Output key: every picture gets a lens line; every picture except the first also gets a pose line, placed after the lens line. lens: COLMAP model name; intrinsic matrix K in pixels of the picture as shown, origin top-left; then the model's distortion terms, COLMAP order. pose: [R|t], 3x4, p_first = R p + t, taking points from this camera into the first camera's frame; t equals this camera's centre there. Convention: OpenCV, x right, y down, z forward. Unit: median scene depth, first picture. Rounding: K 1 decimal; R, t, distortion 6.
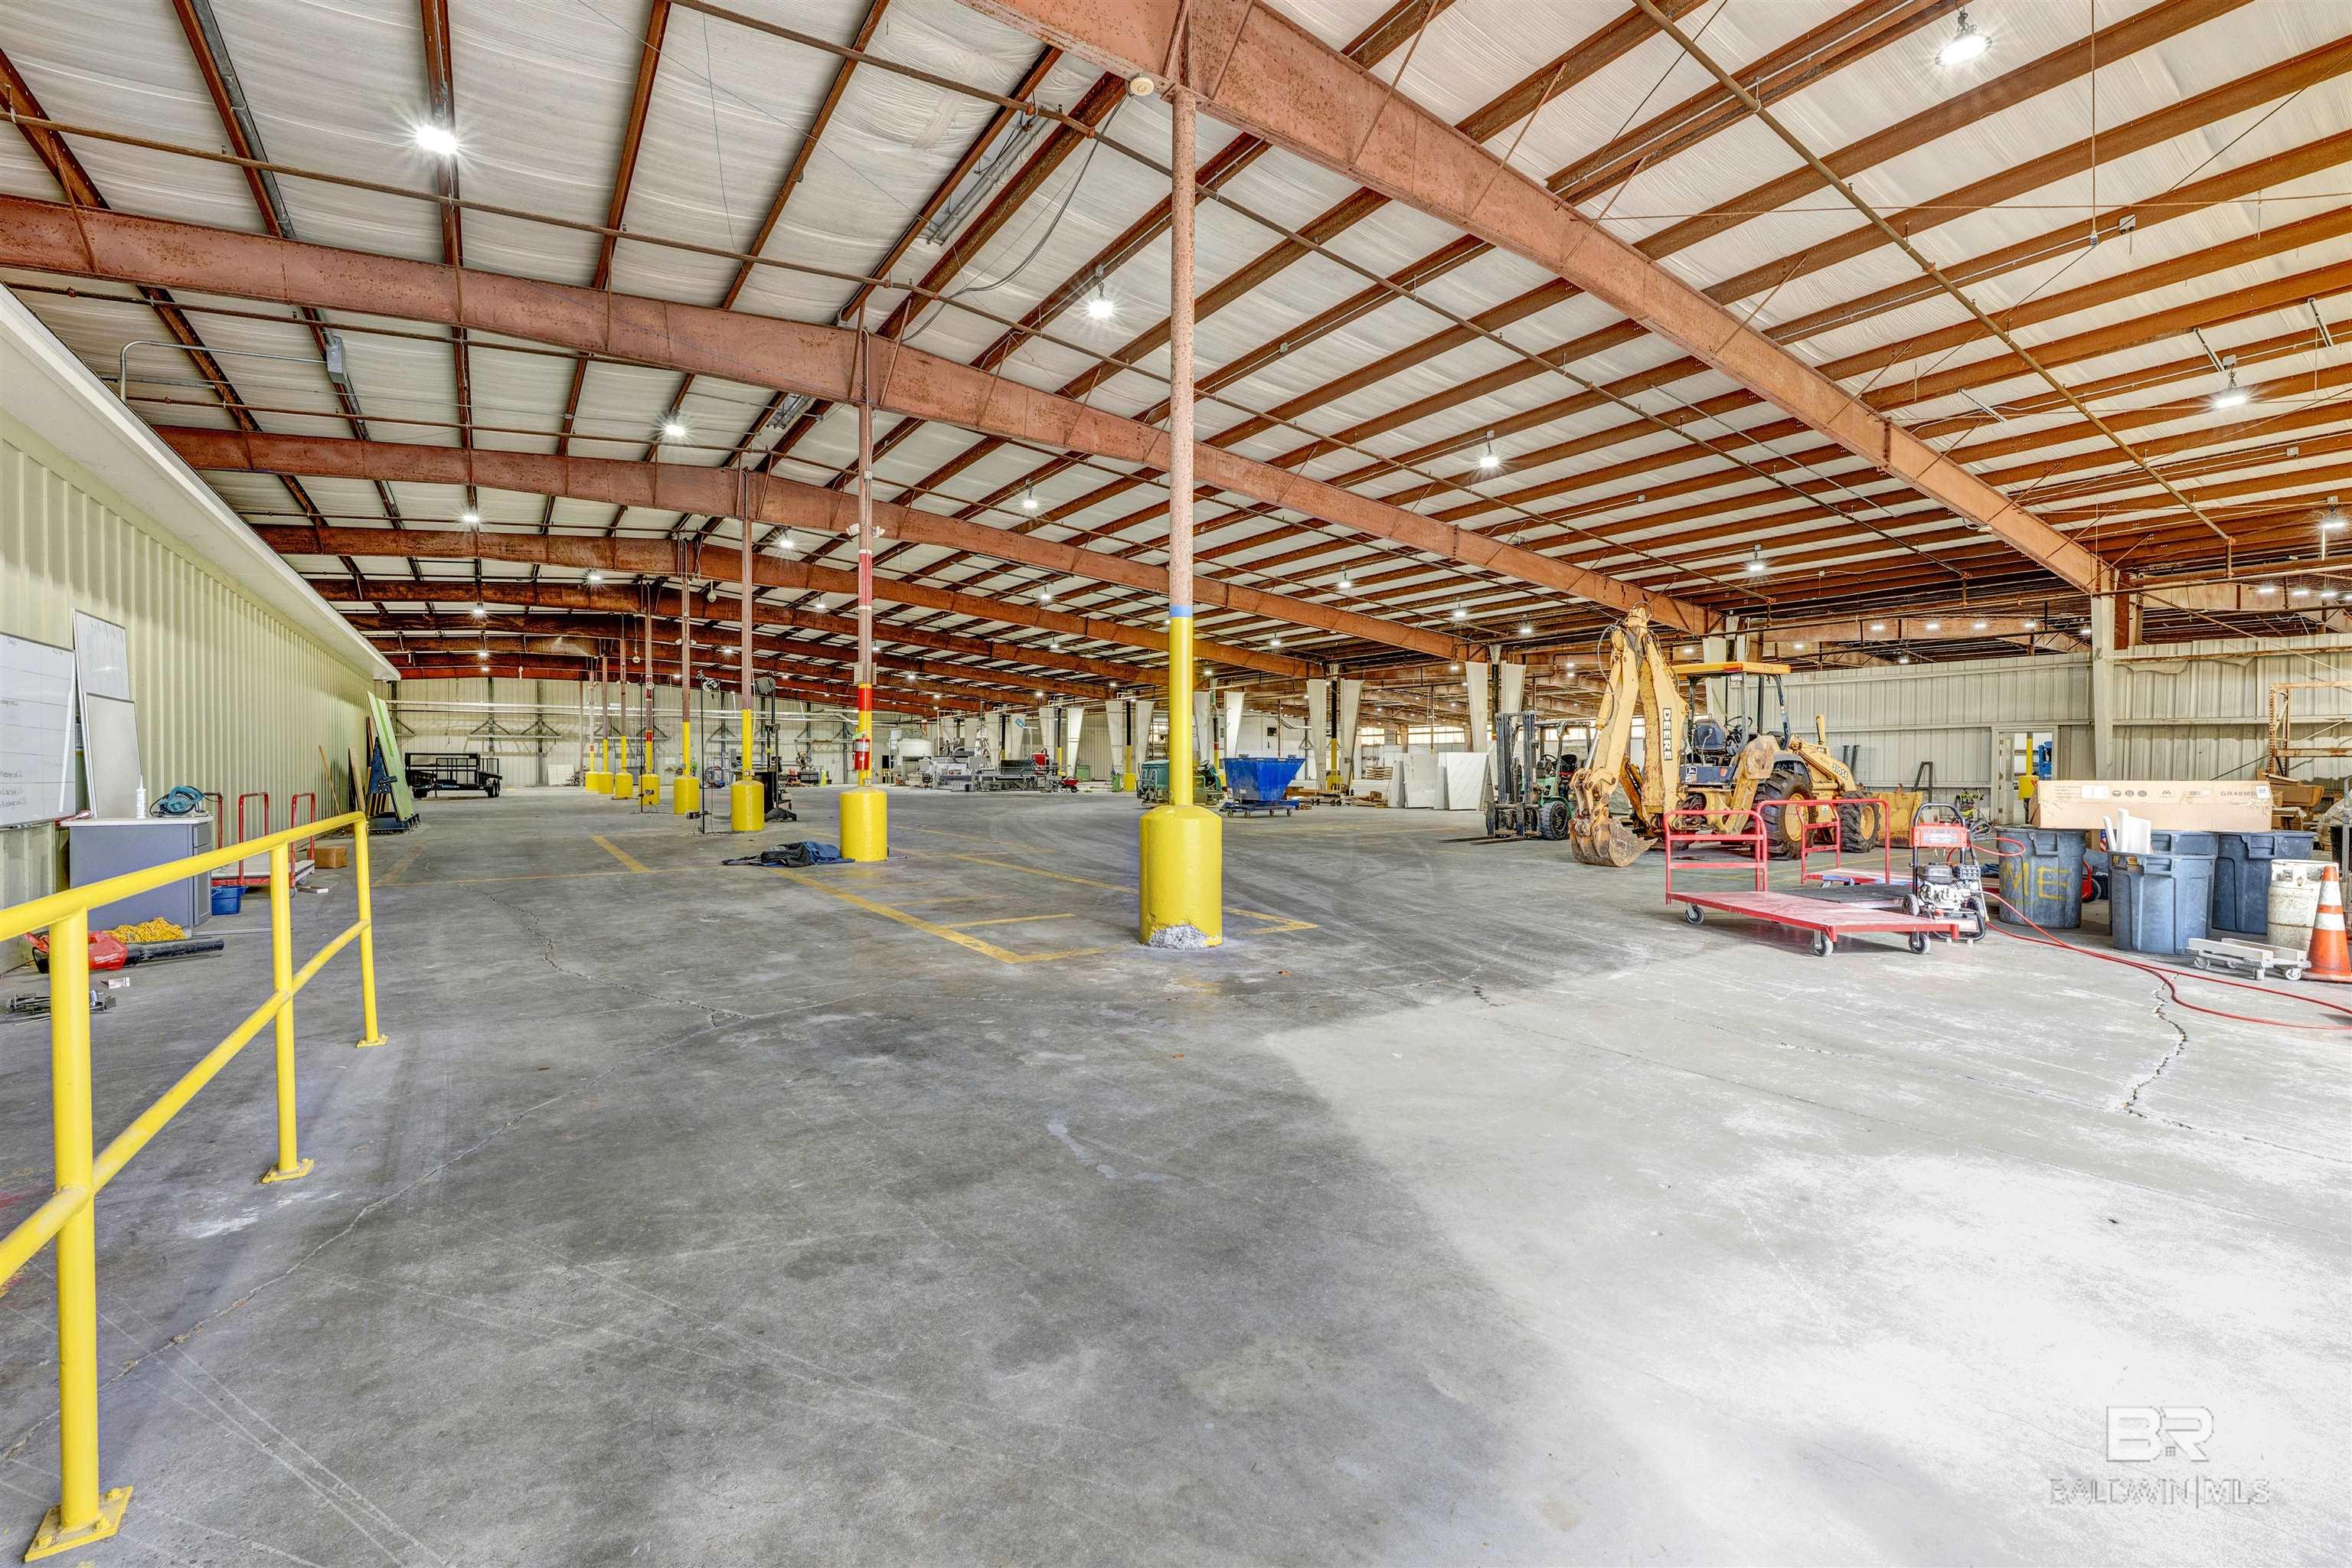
lens RADIAL K [[1019.2, 0, 1234.4], [0, 1019.2, 763.0], [0, 0, 1]] dist [-0.000447, -0.000003]
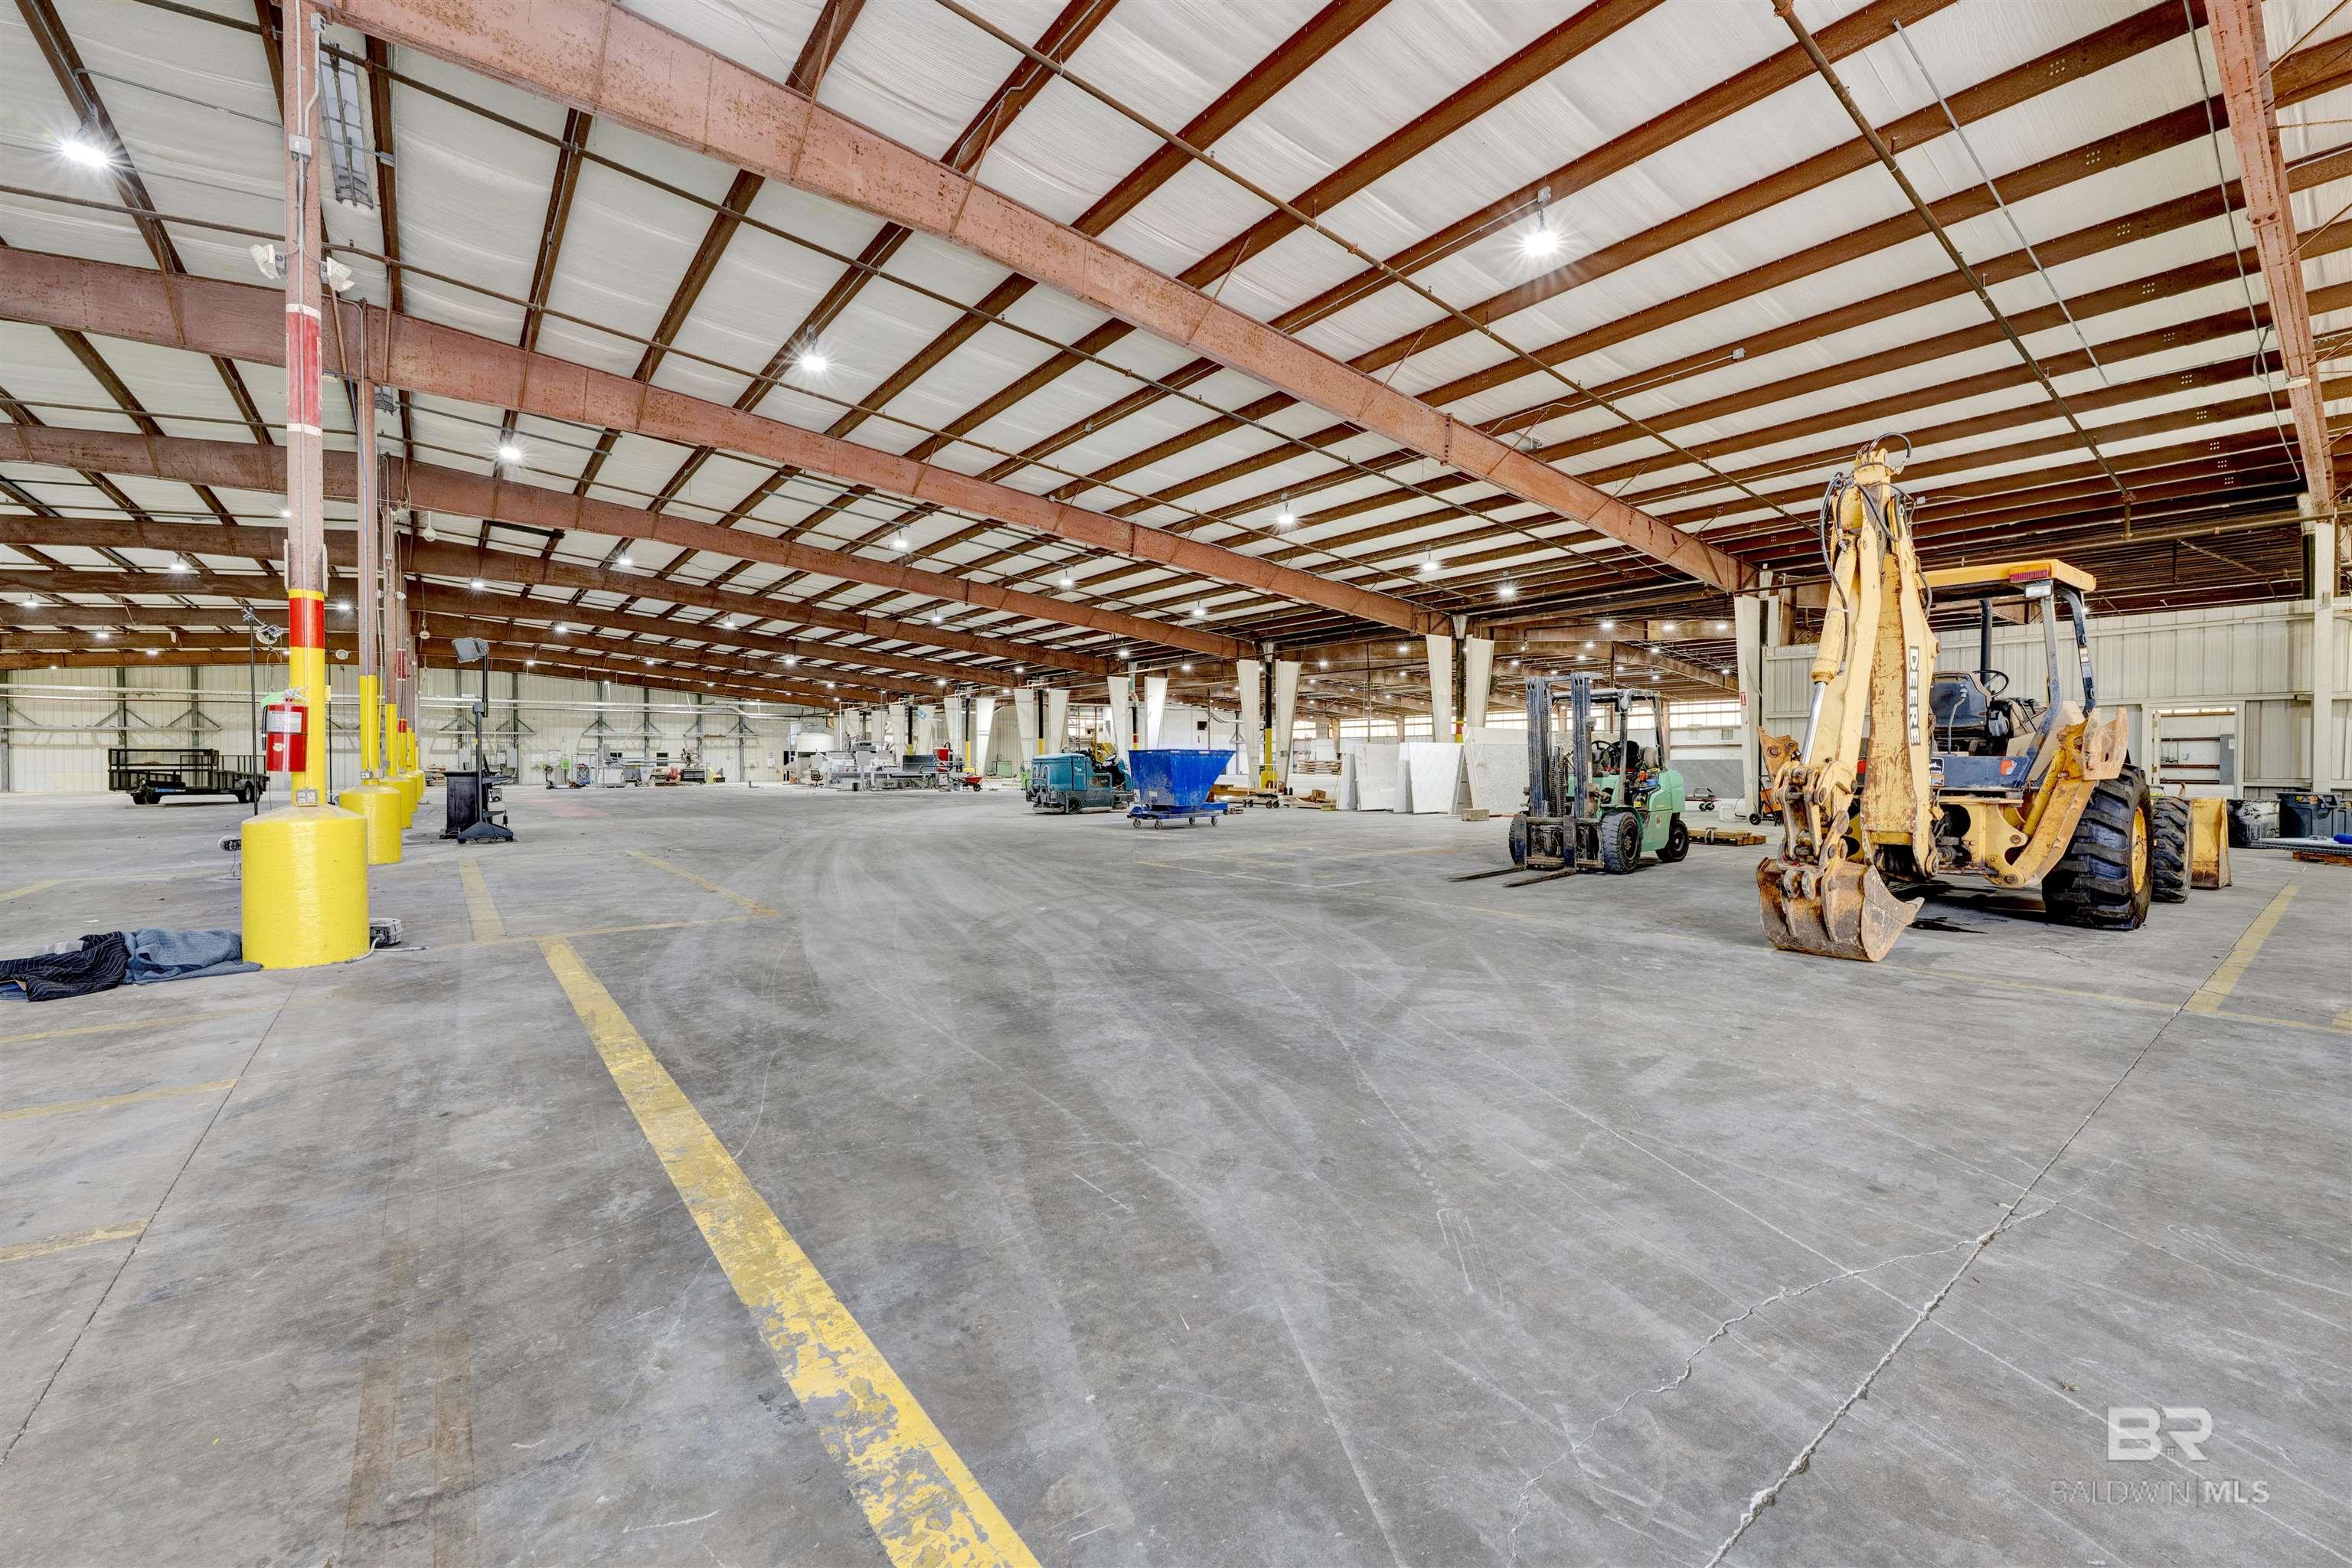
lens RADIAL K [[955.3, 0, 1172.6], [0, 955.3, 763.0], [0, 0, 1]] dist [-0.000628, -0.000045]
pose [[0.999988, -0.004315, 0.002310, 0.013917], [0.004303, 0.999977, 0.005172, 0.000794], [-0.002332, -0.005162, 0.999984, 0.188703]]
